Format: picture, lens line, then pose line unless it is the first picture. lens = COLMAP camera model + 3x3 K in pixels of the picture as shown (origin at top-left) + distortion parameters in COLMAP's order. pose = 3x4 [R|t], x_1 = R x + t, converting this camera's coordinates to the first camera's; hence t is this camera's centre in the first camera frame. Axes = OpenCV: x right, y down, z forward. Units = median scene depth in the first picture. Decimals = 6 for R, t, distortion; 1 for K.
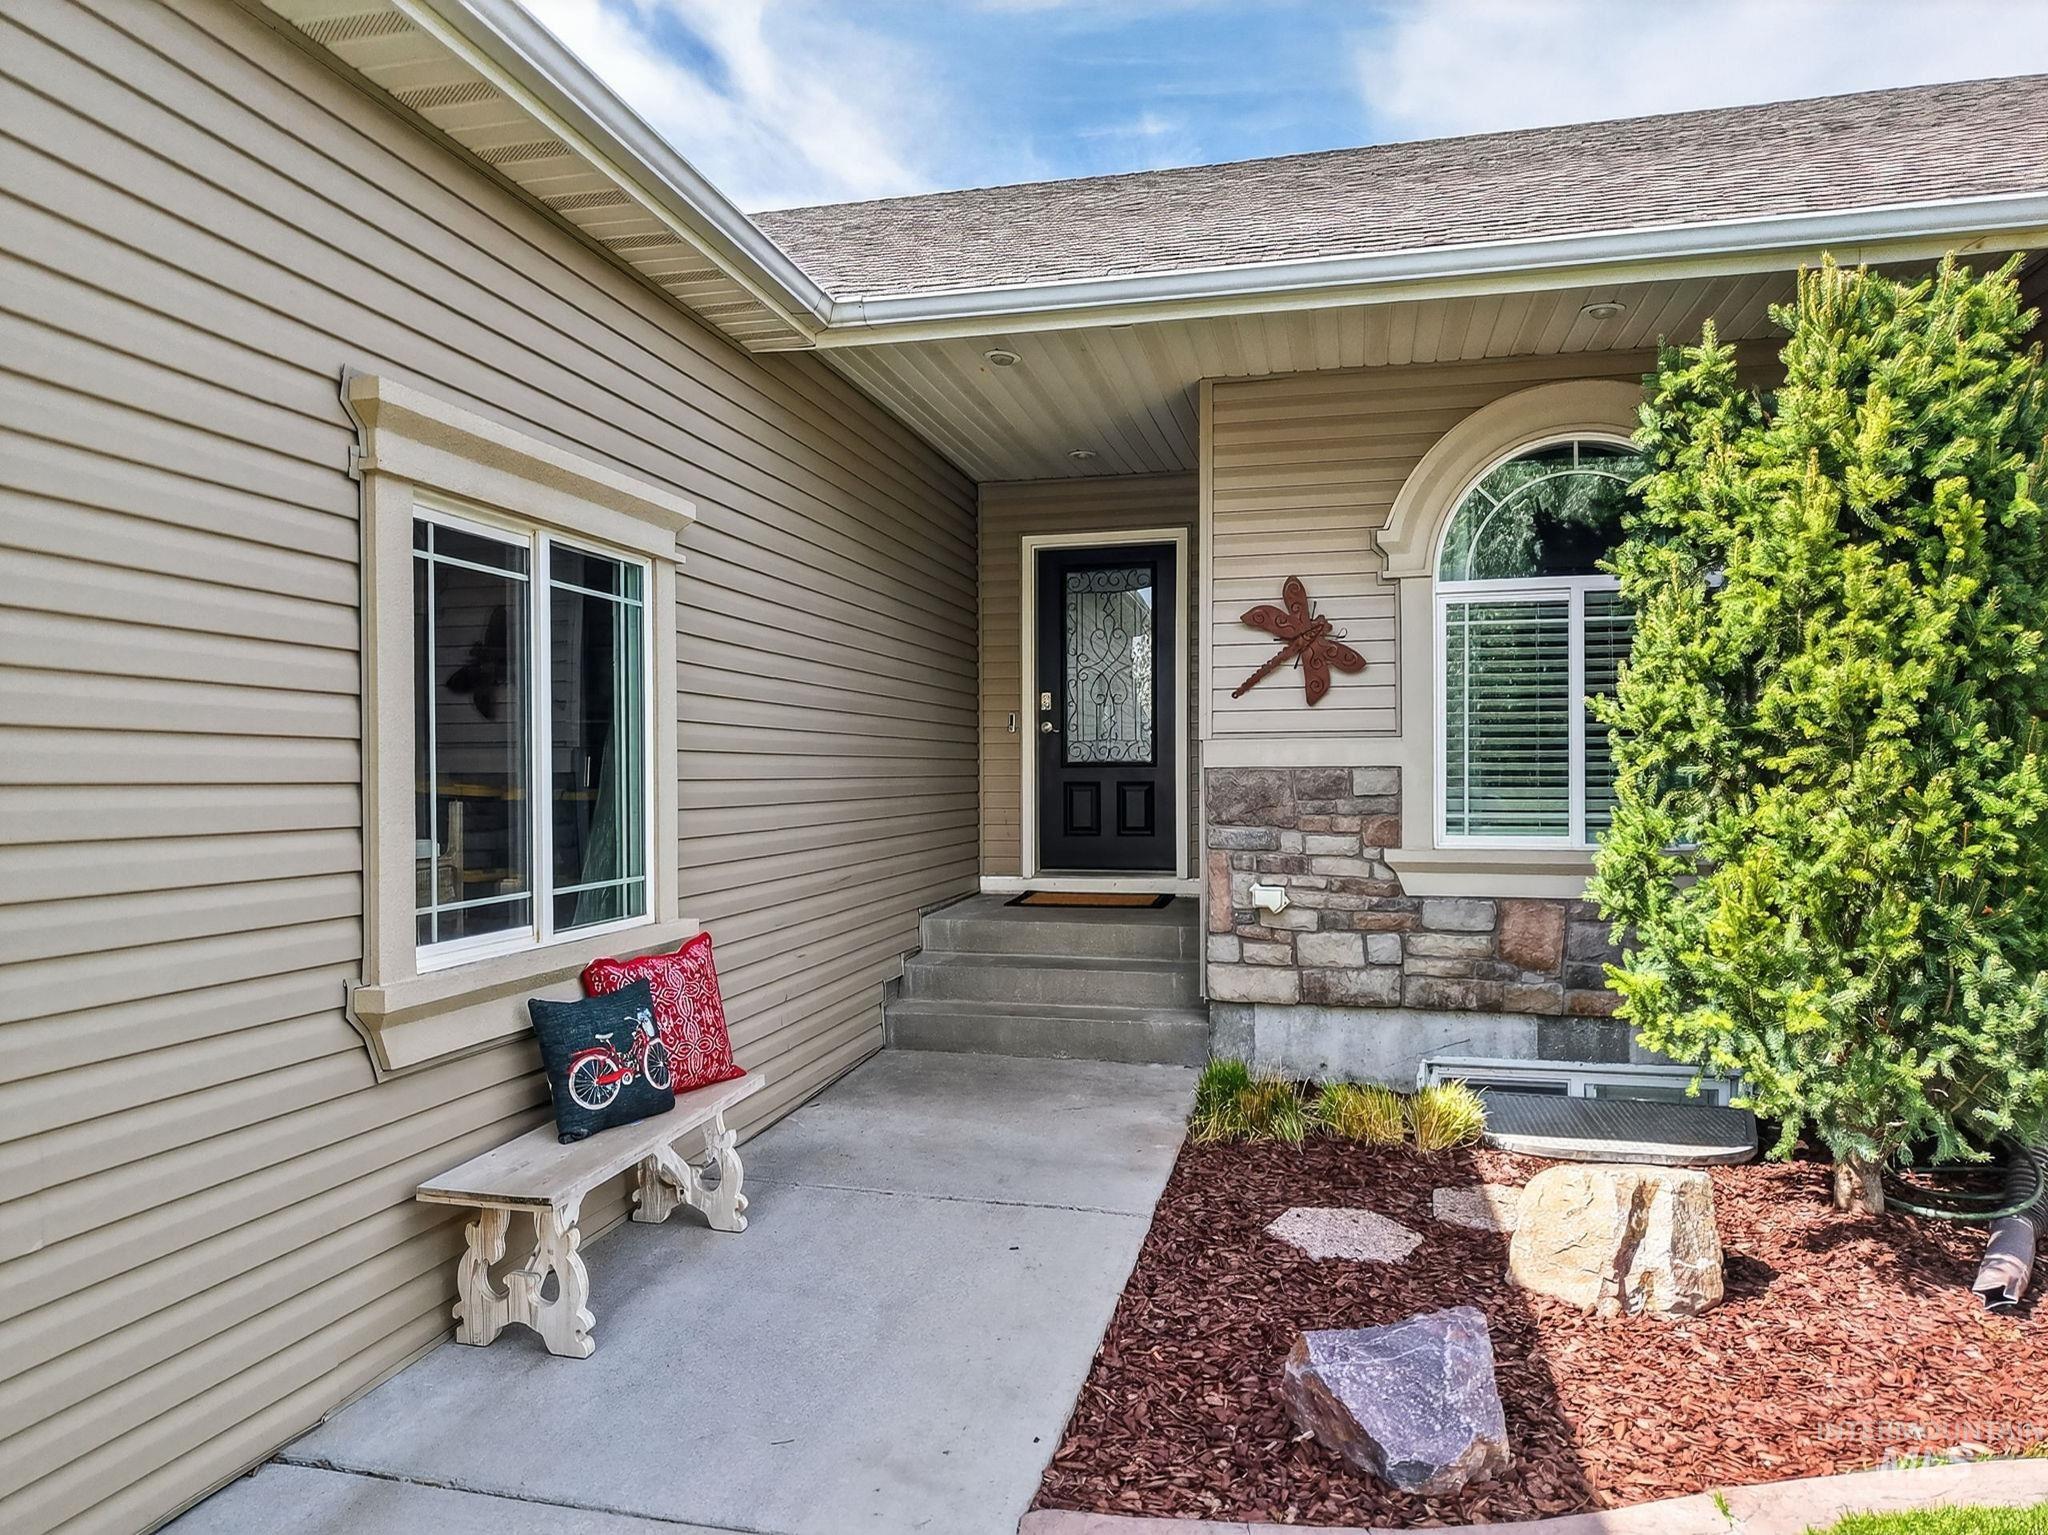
lens RADIAL K [[1469.6, 0, 1018.4], [0, 1469.6, 775.9], [0, 0, 1]] dist [0.051676, -0.010819]
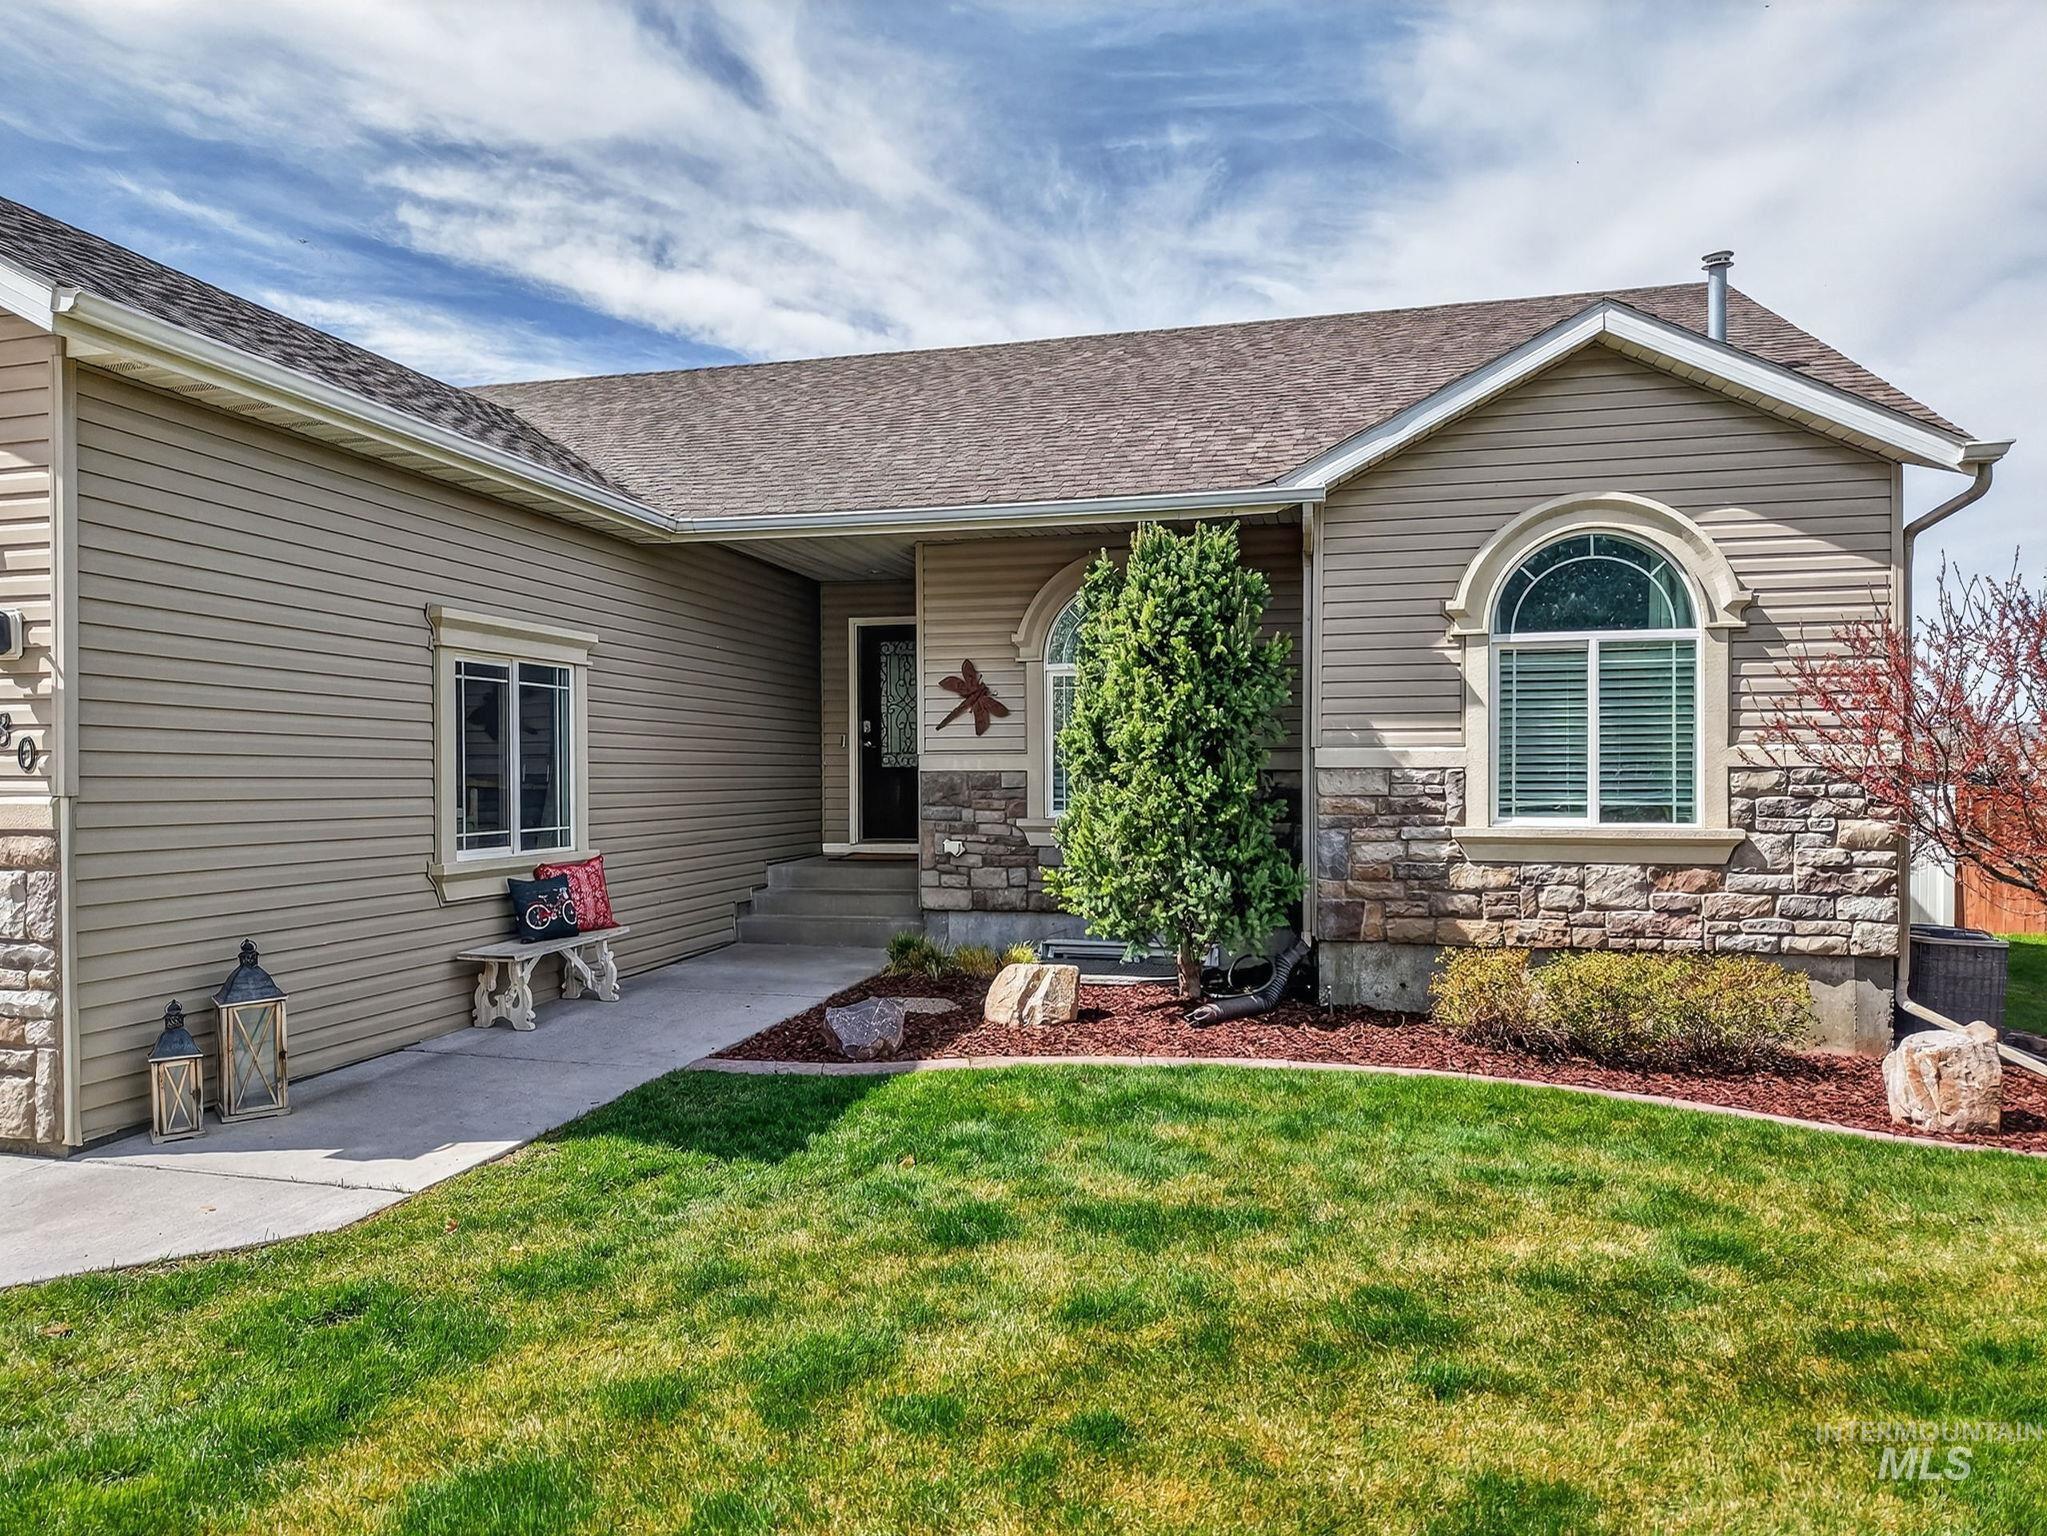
lens RADIAL K [[1468.8, 0, 1025.8], [0, 1468.8, 765.6], [0, 0, 1]] dist [0.051676, -0.010819]
pose [[0.999847, -0.001143, -0.017429, 0.395189], [0.000976, 0.999953, -0.009613, 0.005061], [0.017439, 0.009594, 0.999802, -0.978786]]
